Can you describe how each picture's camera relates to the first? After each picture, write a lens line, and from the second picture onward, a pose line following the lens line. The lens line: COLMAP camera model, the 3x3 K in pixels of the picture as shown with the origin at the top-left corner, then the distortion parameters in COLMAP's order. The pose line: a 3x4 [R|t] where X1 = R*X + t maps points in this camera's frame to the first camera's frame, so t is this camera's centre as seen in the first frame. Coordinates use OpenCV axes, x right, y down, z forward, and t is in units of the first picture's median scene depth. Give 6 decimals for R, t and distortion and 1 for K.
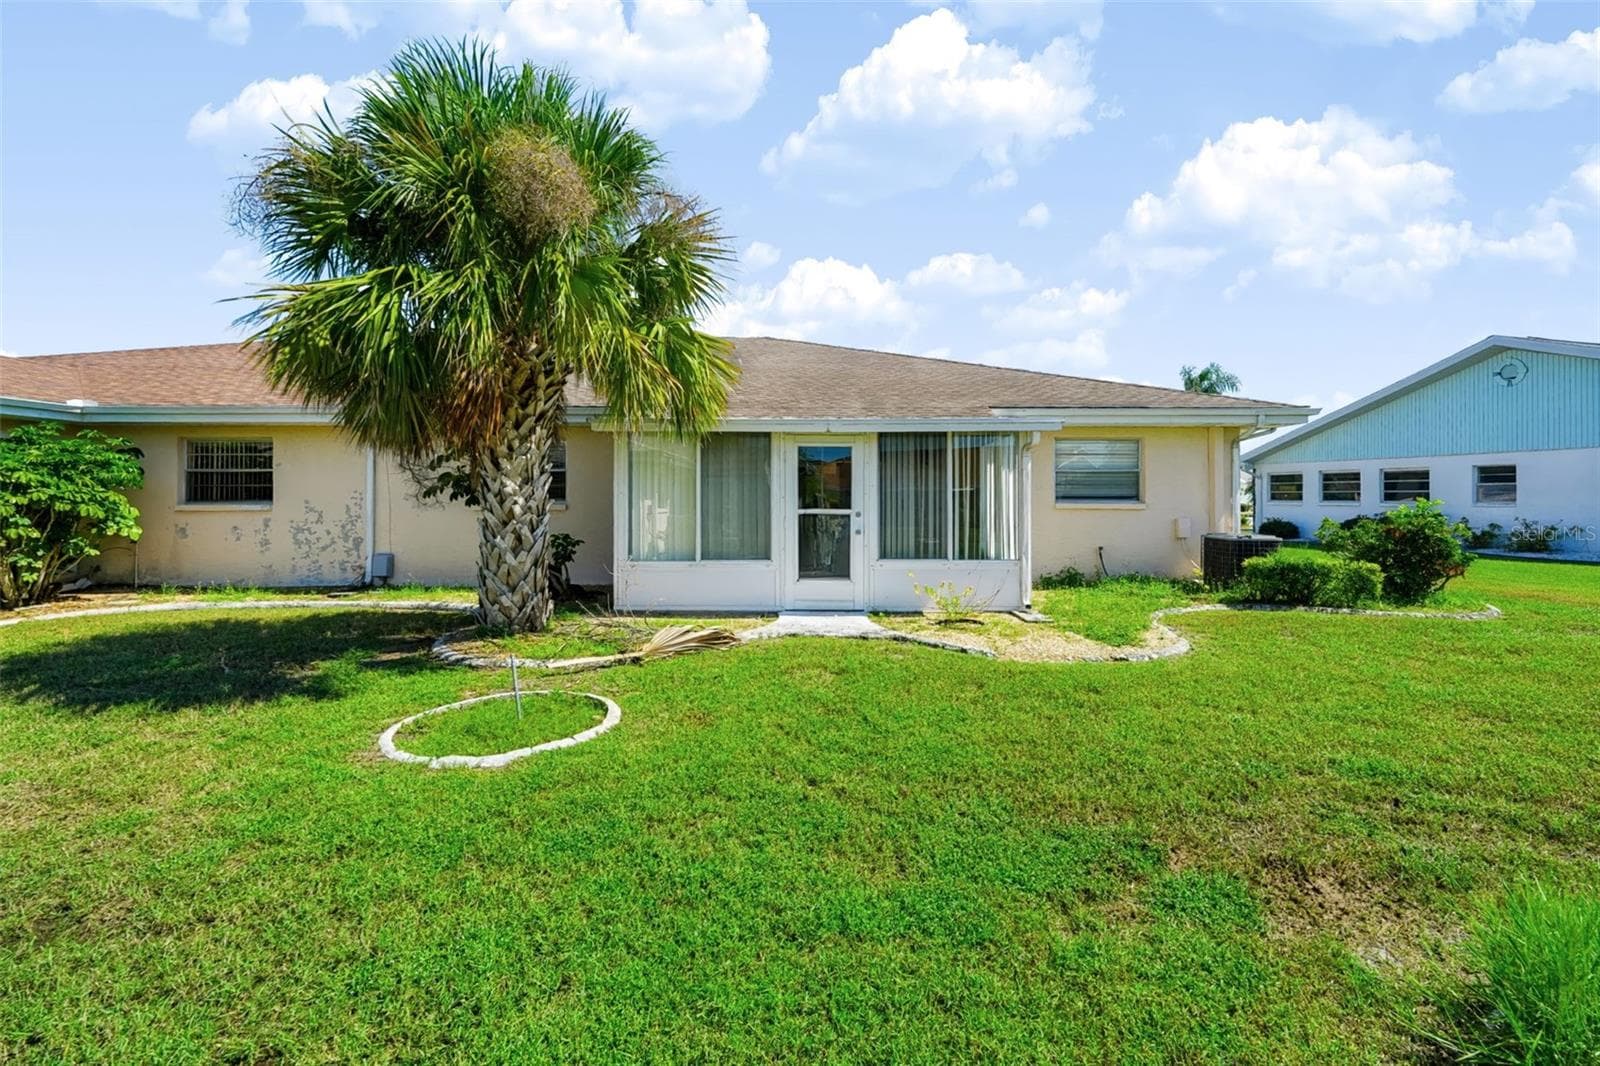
lens RADIAL K [[692.2, 0, 802.4], [0, 692.2, 514.0], [0, 0, 1]] dist [-0.000845, 0.000015]
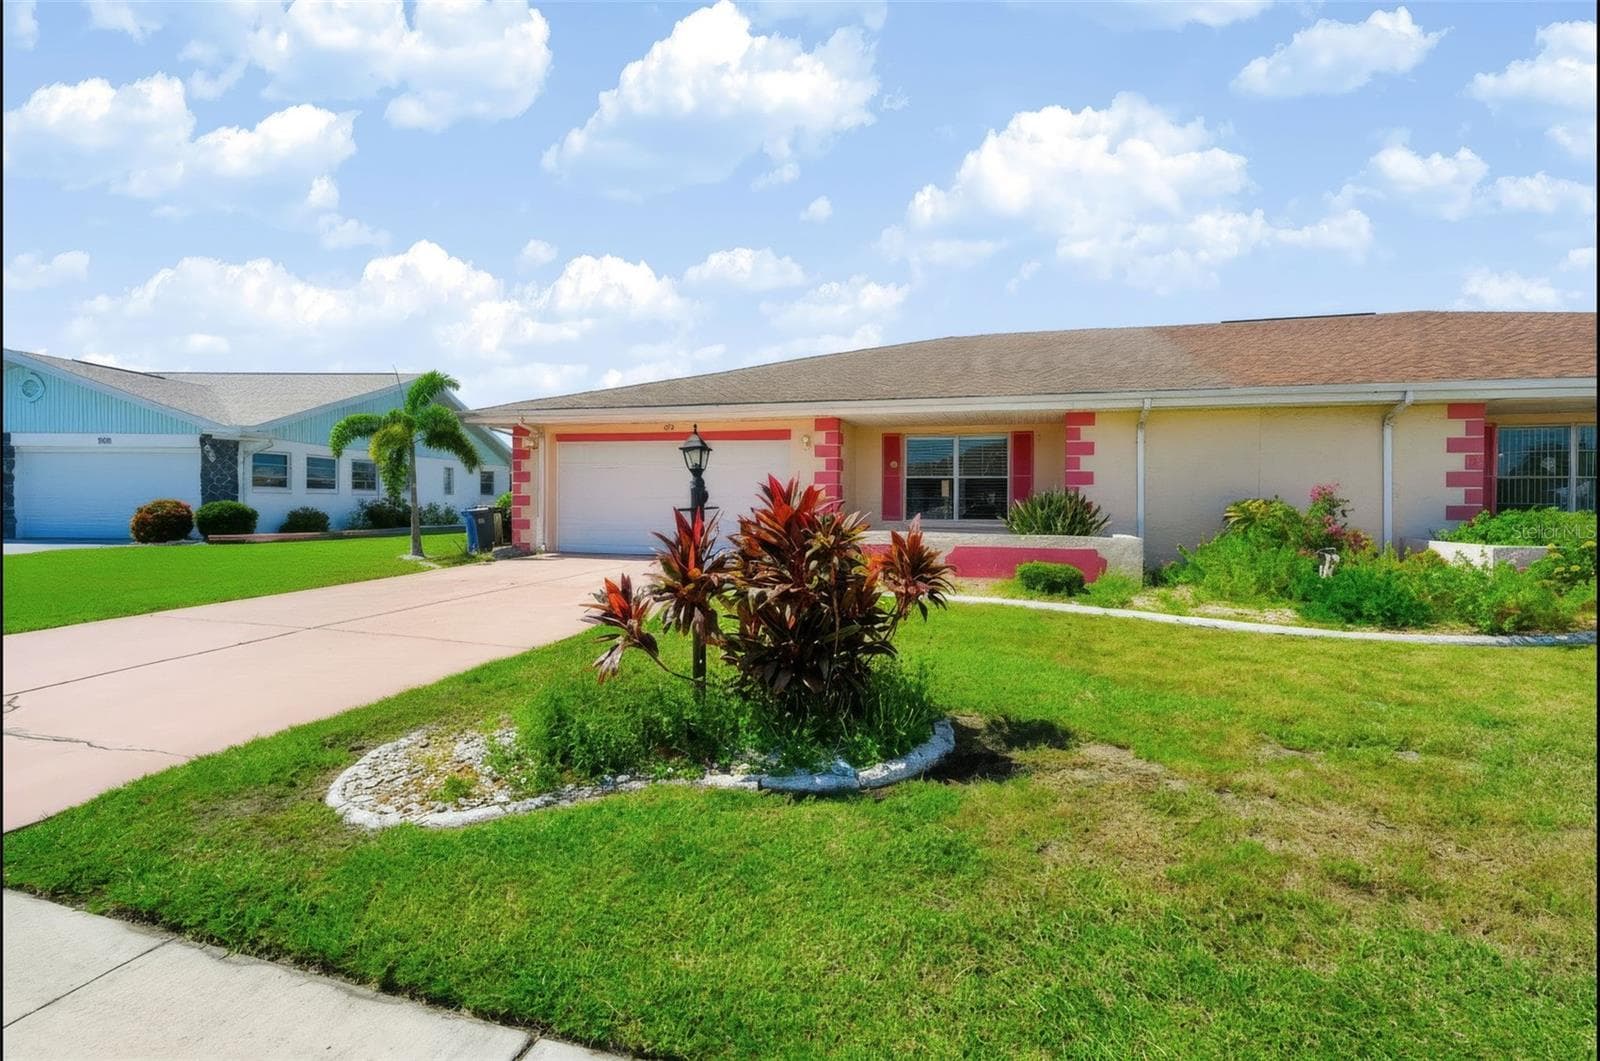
lens RADIAL K [[692.2, 0, 802.4], [0, 692.2, 511.5], [0, 0, 1]] dist [-0.000845, 0.000015]
pose [[0.999791, -0.003685, -0.020089, 0.333063], [0.004004, 0.999866, 0.015875, -0.014020], [0.020027, -0.015952, 0.999672, 0.000143]]
